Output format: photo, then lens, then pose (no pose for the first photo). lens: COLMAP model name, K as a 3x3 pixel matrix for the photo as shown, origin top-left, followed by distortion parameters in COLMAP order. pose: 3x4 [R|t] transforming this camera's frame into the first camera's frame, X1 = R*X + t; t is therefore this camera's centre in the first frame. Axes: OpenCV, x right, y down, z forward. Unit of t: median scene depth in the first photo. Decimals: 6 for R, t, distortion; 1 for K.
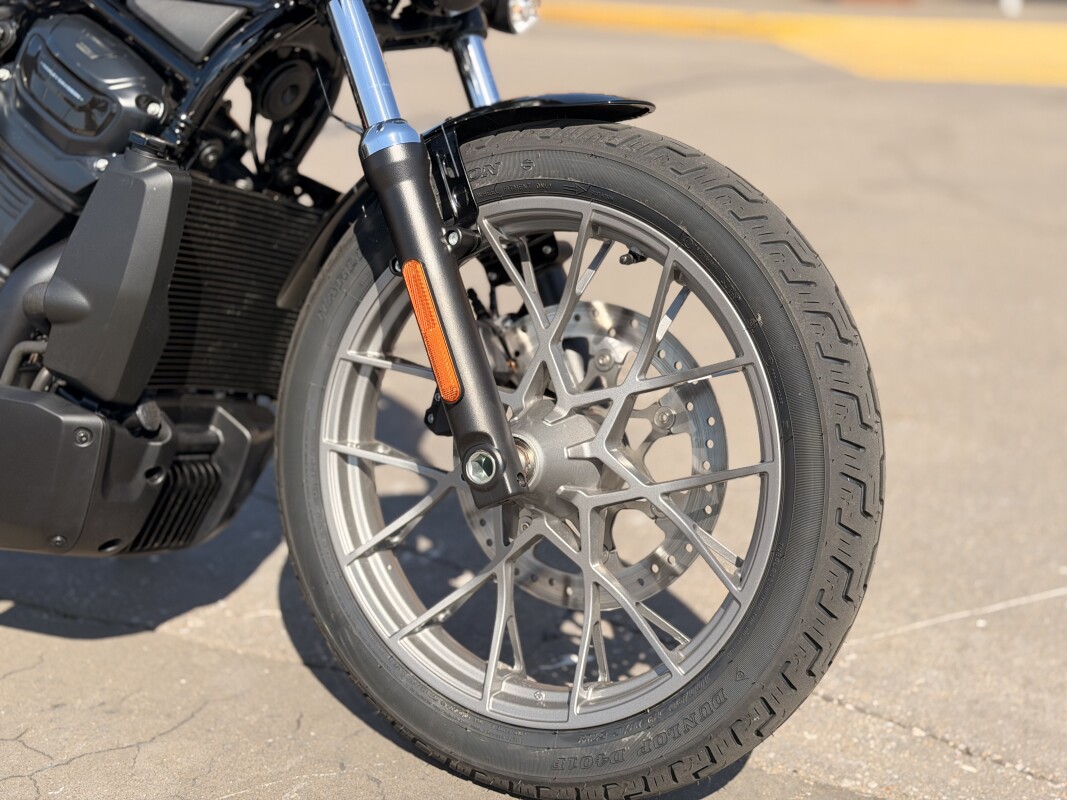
lens RADIAL K [[1473.1, 0, 531.6], [0, 1473.1, 385.6], [0, 0, 1]] dist [0.143800, -0.009954]
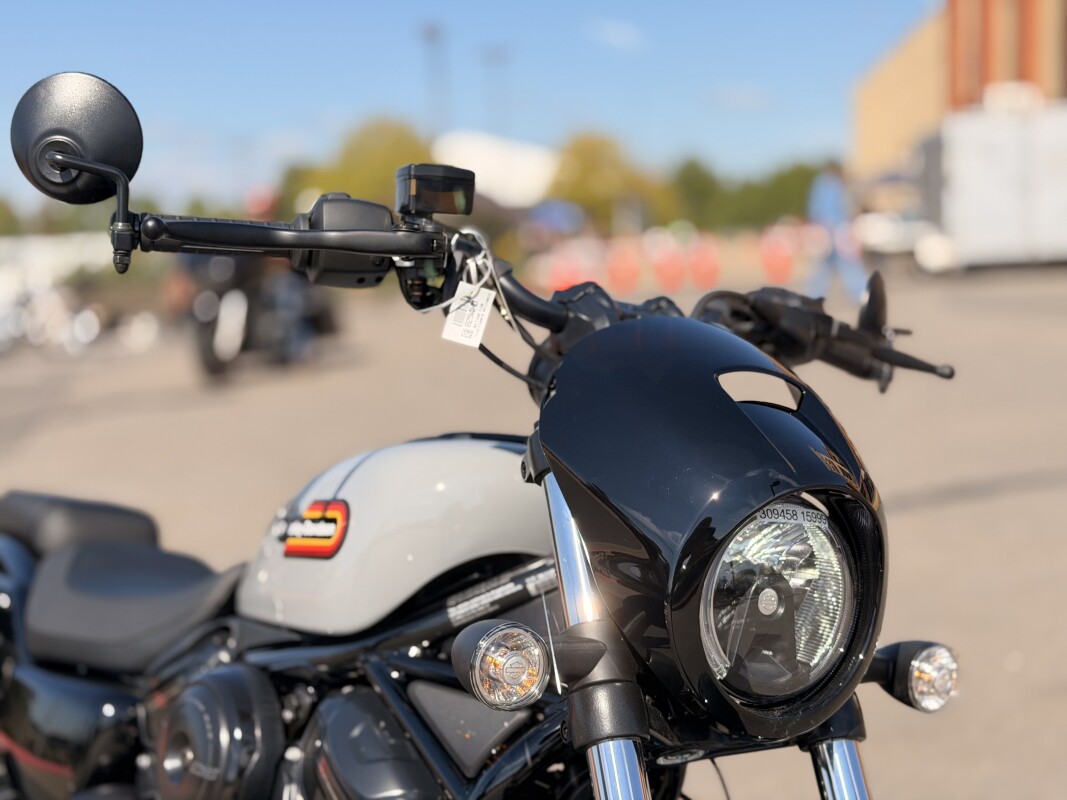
lens RADIAL K [[1473.1, 0, 531.6], [0, 1473.1, 385.6], [0, 0, 1]] dist [0.143800, -0.009954]
pose [[0.884523, -0.023239, -0.465917, 0.182949], [-0.058760, 0.985253, -0.160696, -0.303083], [0.462781, 0.169516, 0.870114, 0.296556]]
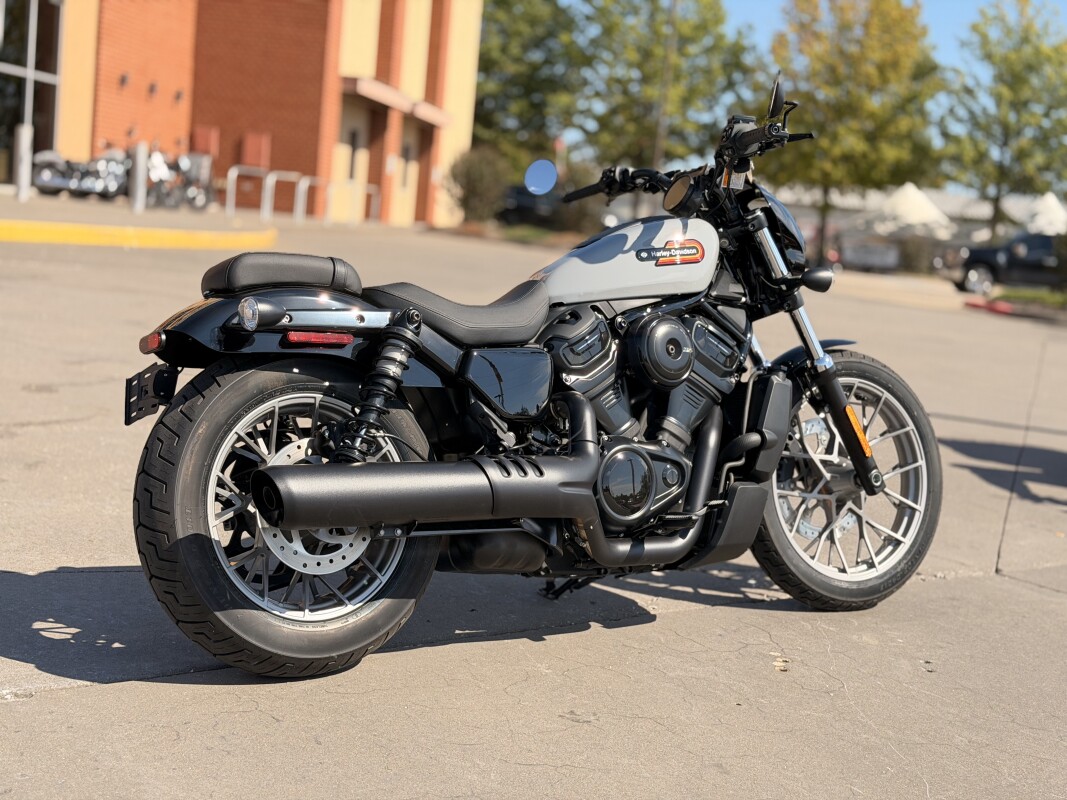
lens RADIAL K [[1473.1, 0, 531.6], [0, 1473.1, 385.6], [0, 0, 1]] dist [0.143800, -0.009954]
pose [[0.482160, -0.076711, 0.872719, -2.426436], [0.155939, 0.987766, 0.000670, -0.192388], [-0.862093, 0.135768, 0.488223, 0.176886]]
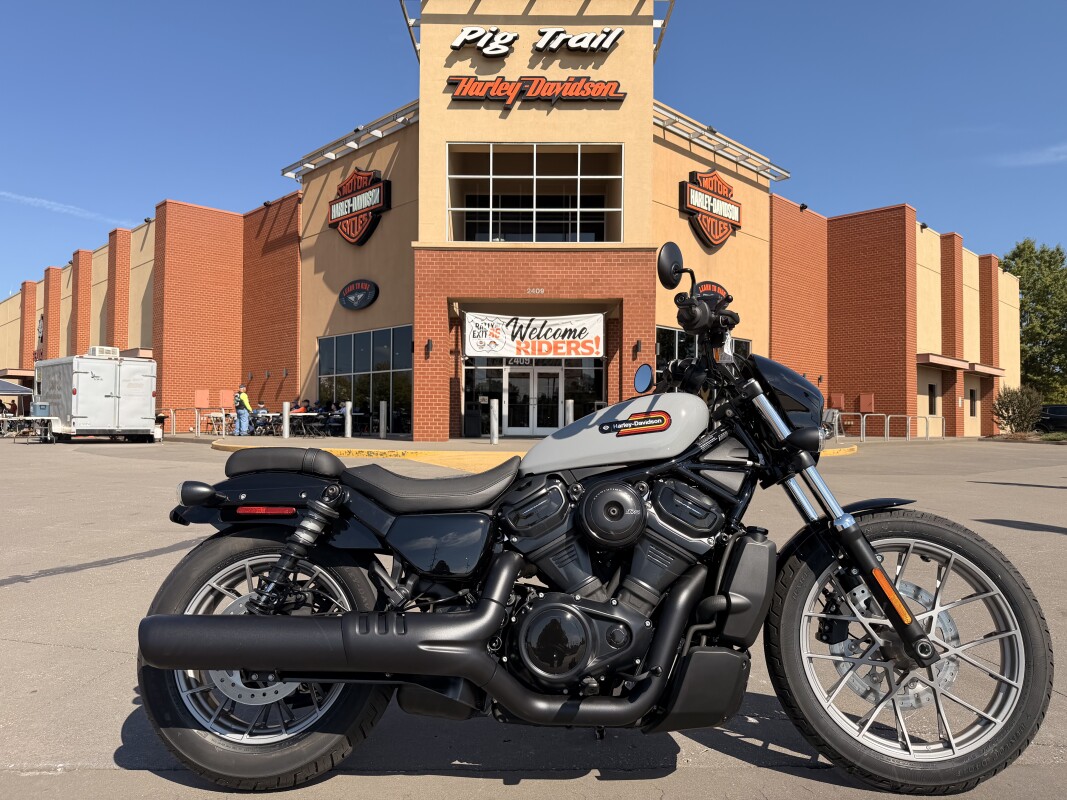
lens RADIAL K [[754.0, 0, 533.5], [0, 754.0, 400.0], [0, 0, 1]] dist [0.001436, -0.000860]
pose [[0.911886, -0.006172, 0.410398, -1.036669], [0.128443, 0.953958, -0.271046, -0.077058], [-0.389830, 0.299876, 0.870694, 0.021035]]
